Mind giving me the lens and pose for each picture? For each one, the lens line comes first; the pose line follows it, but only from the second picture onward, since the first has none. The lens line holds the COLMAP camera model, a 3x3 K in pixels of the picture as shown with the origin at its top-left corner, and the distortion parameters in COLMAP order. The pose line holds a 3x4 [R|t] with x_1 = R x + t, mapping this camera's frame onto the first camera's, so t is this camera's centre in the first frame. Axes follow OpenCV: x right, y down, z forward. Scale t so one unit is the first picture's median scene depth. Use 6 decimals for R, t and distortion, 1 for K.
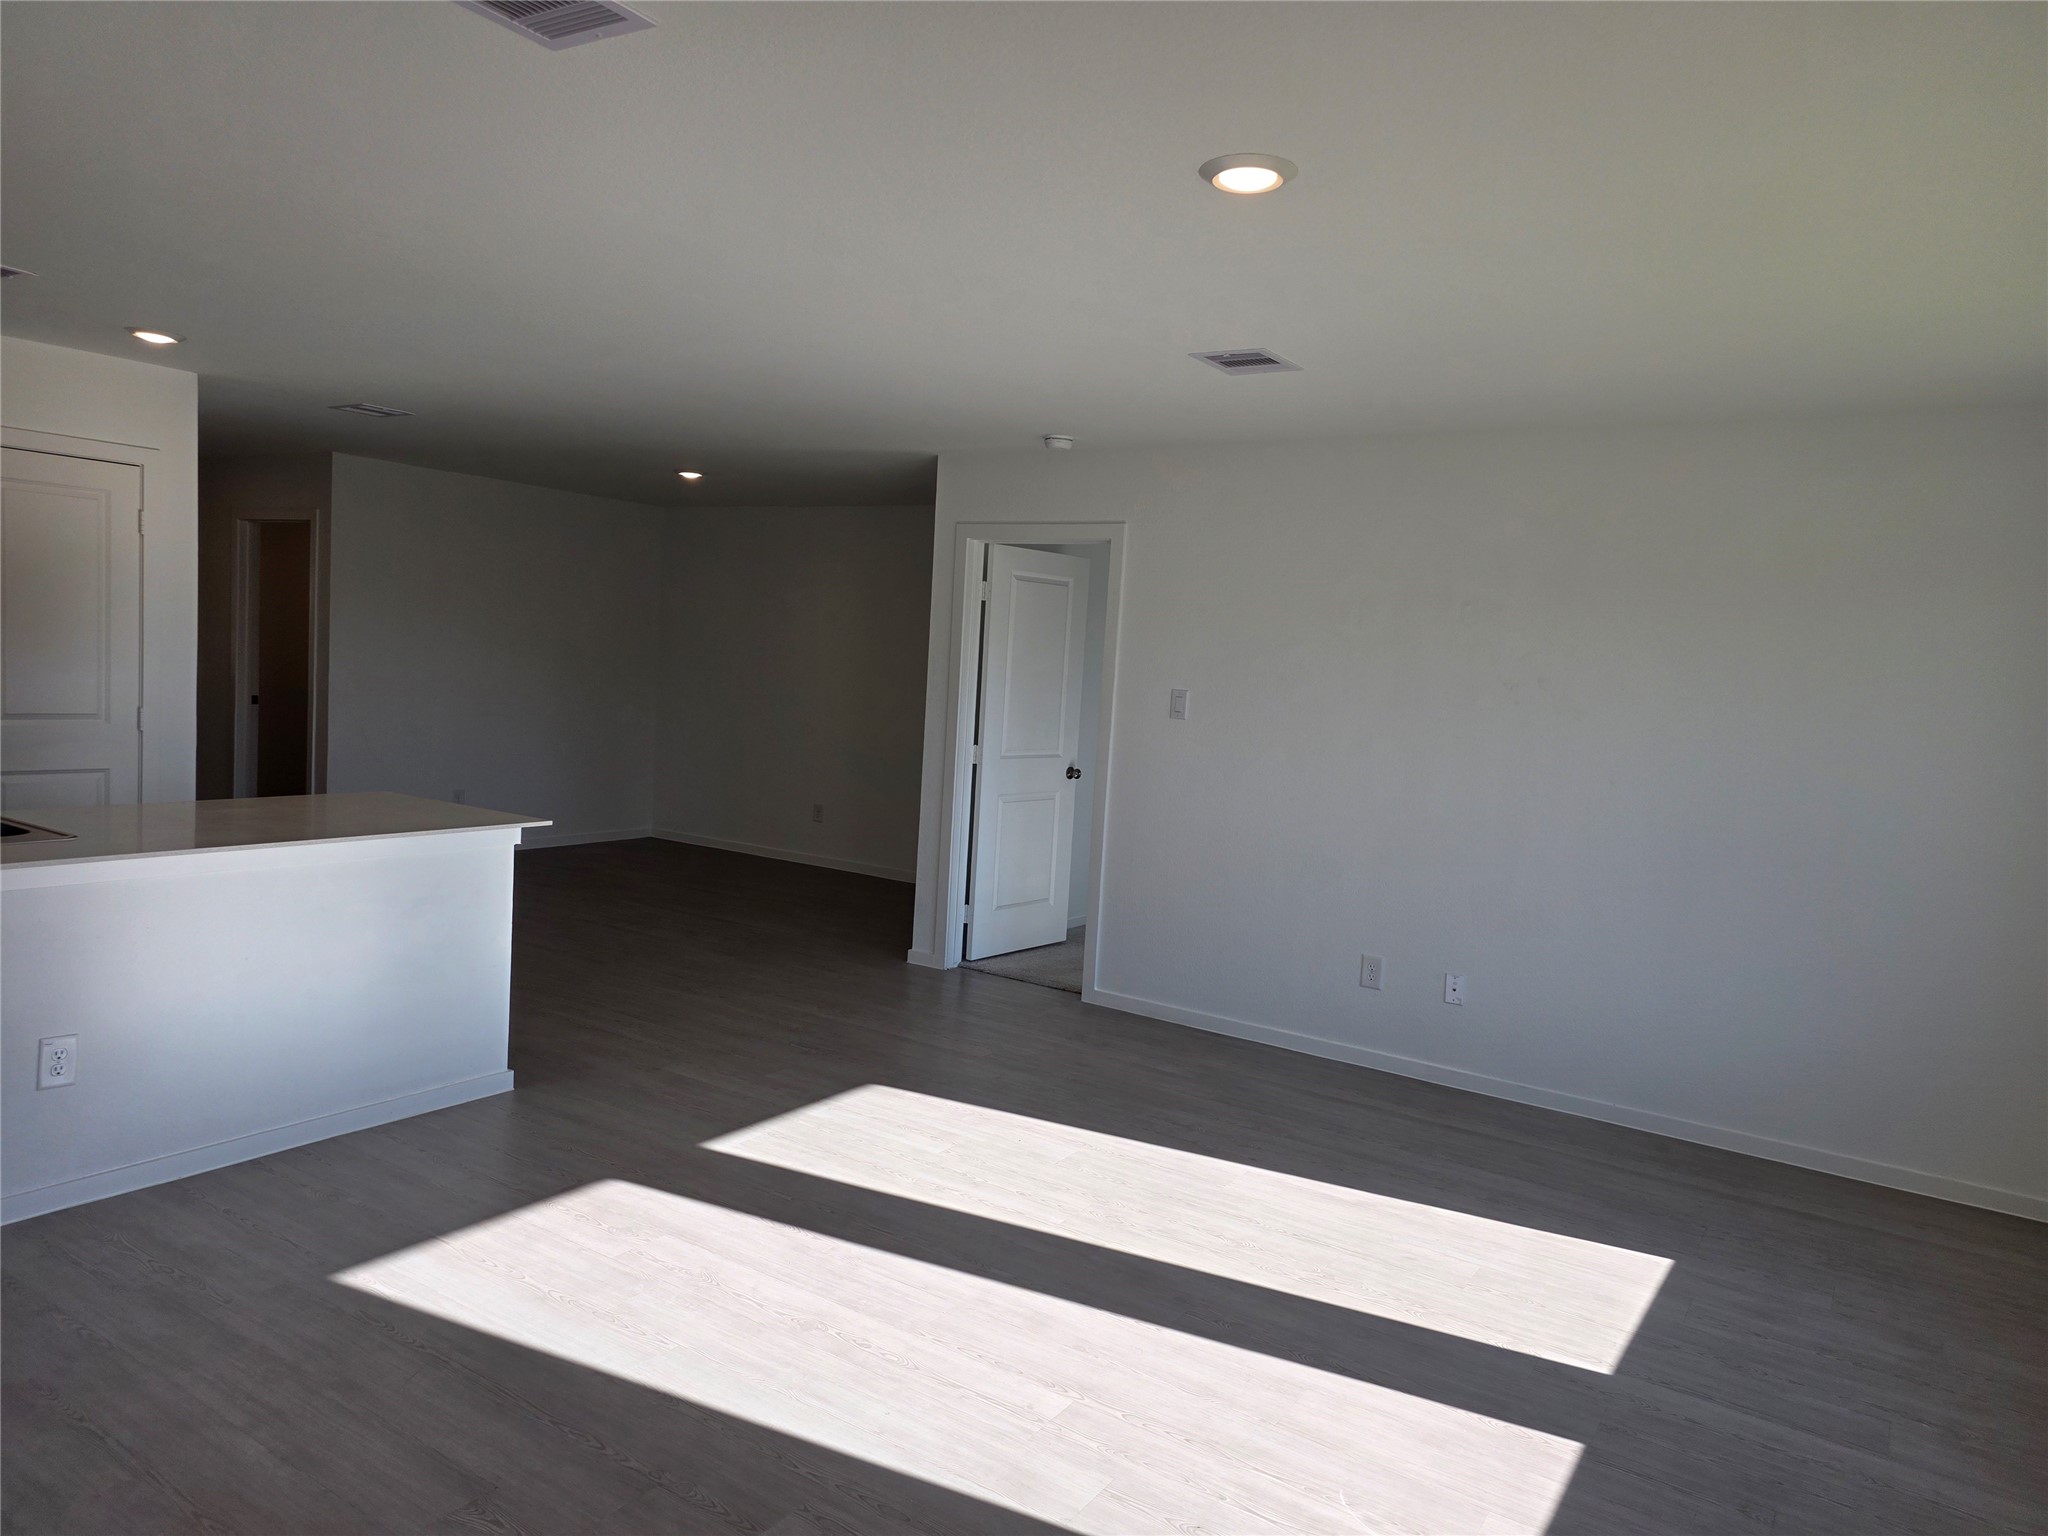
lens RADIAL K [[1361.5, 0, 1020.5], [0, 1361.5, 770.2], [0, 0, 1]] dist [0.088109, -0.081002]
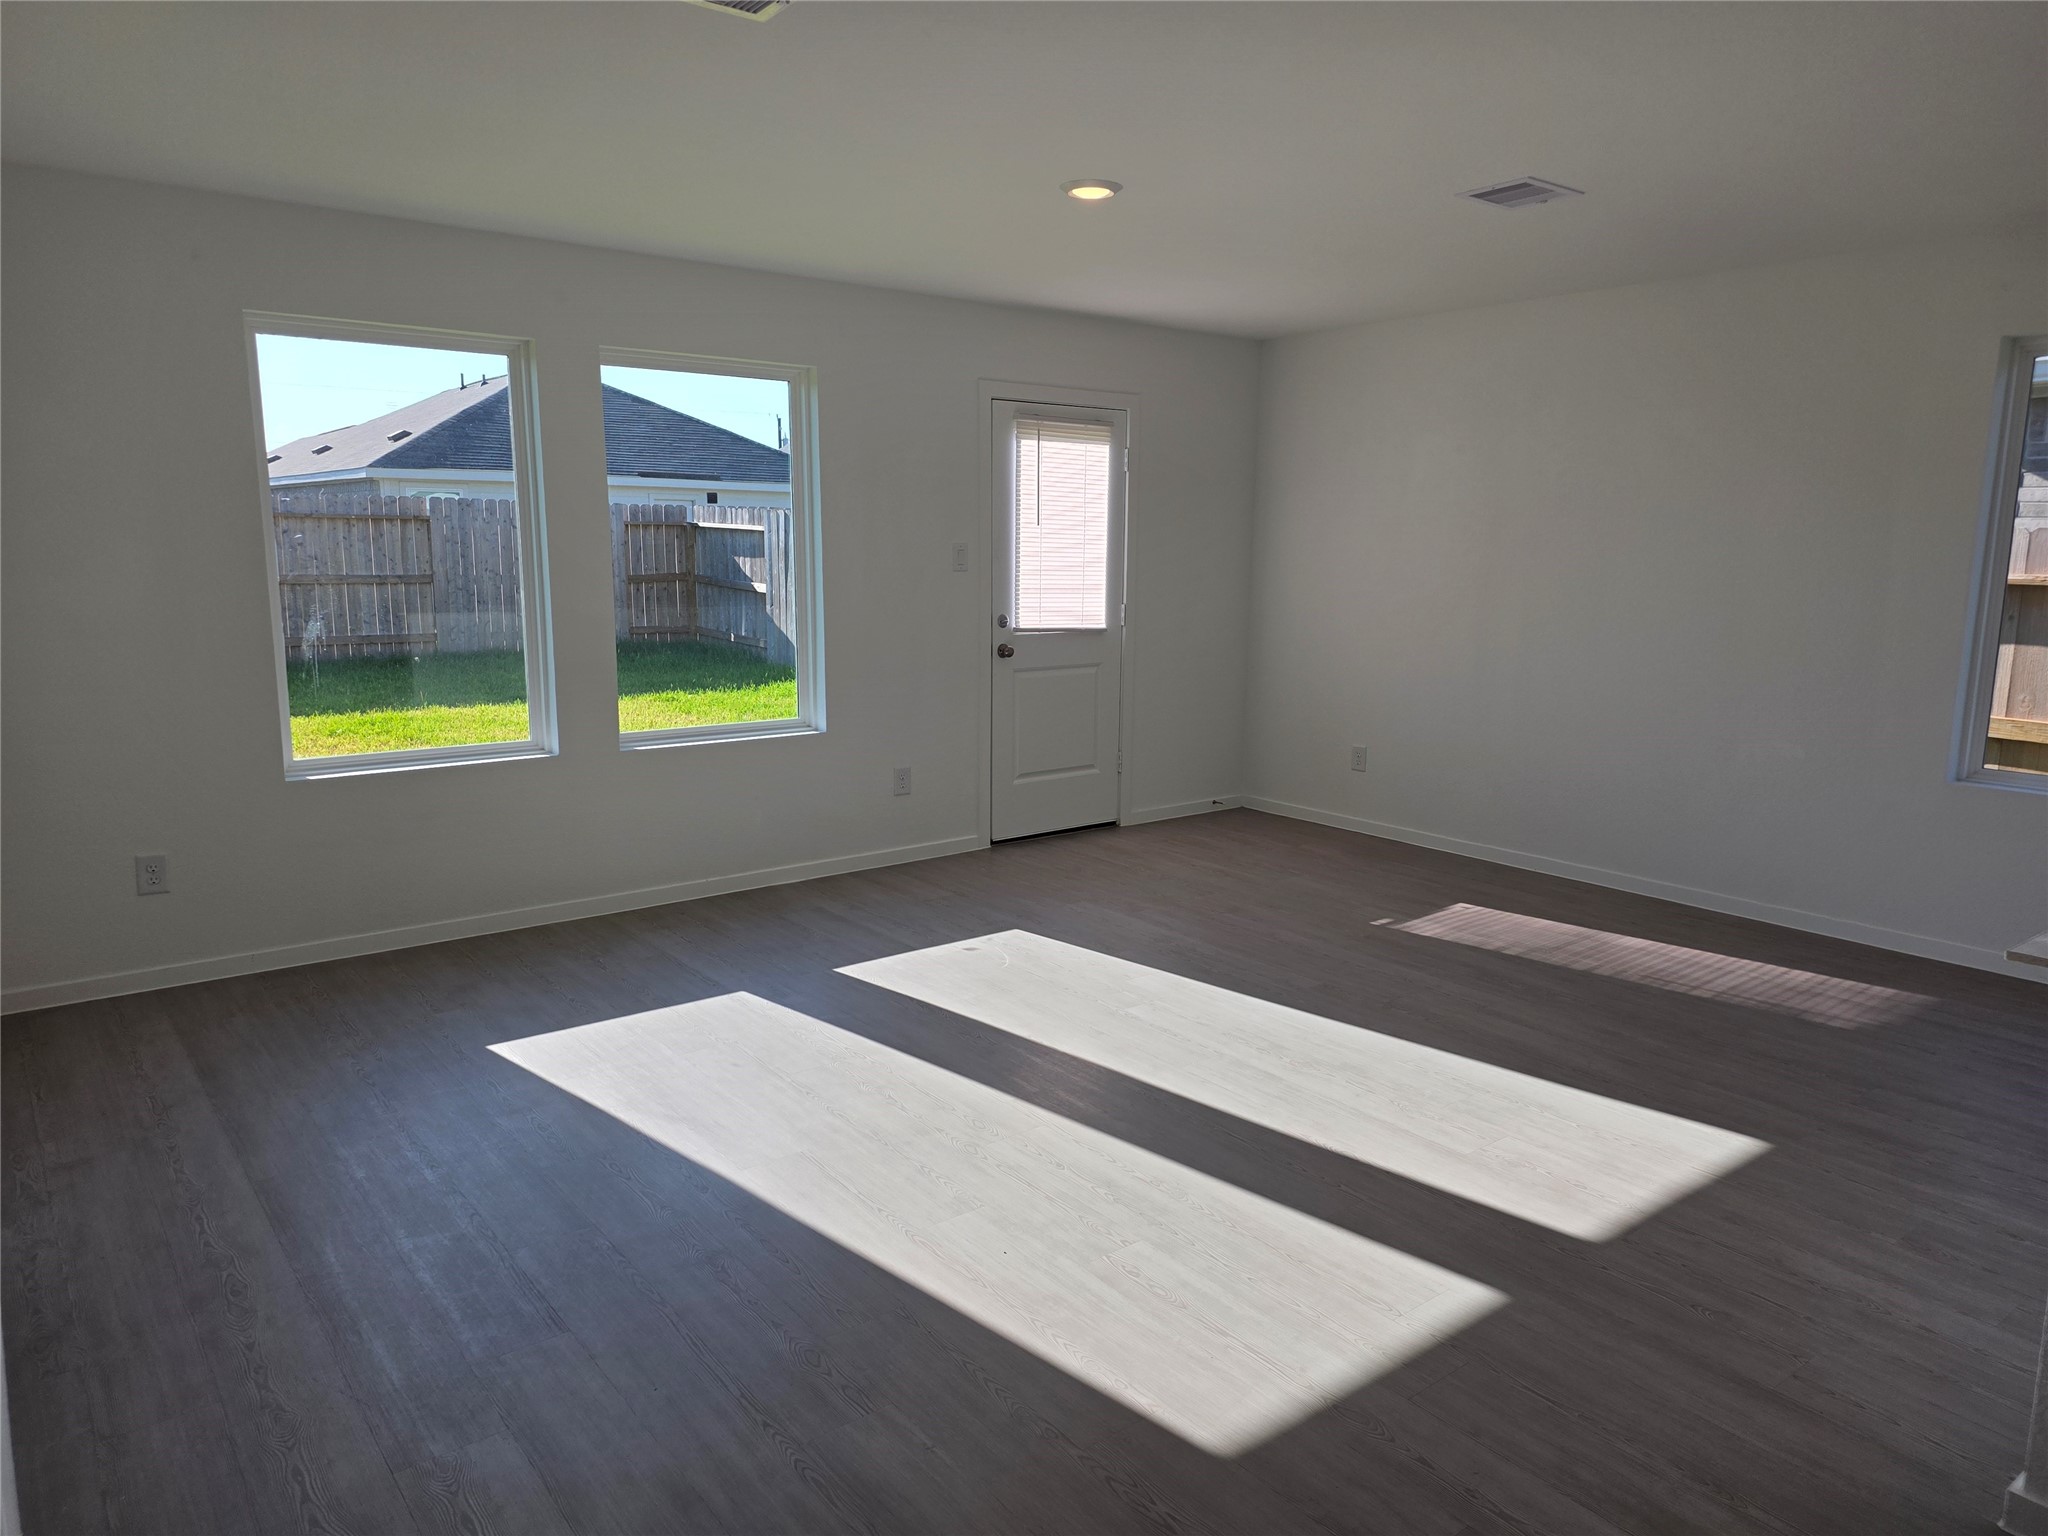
lens RADIAL K [[1361.5, 0, 1020.5], [0, 1361.5, 770.2], [0, 0, 1]] dist [0.088109, -0.081002]
pose [[-0.948841, -0.118682, 0.292600, -0.200570], [-0.037385, 0.962380, 0.269122, -0.148638], [-0.313533, 0.244415, -0.917583, 1.798870]]
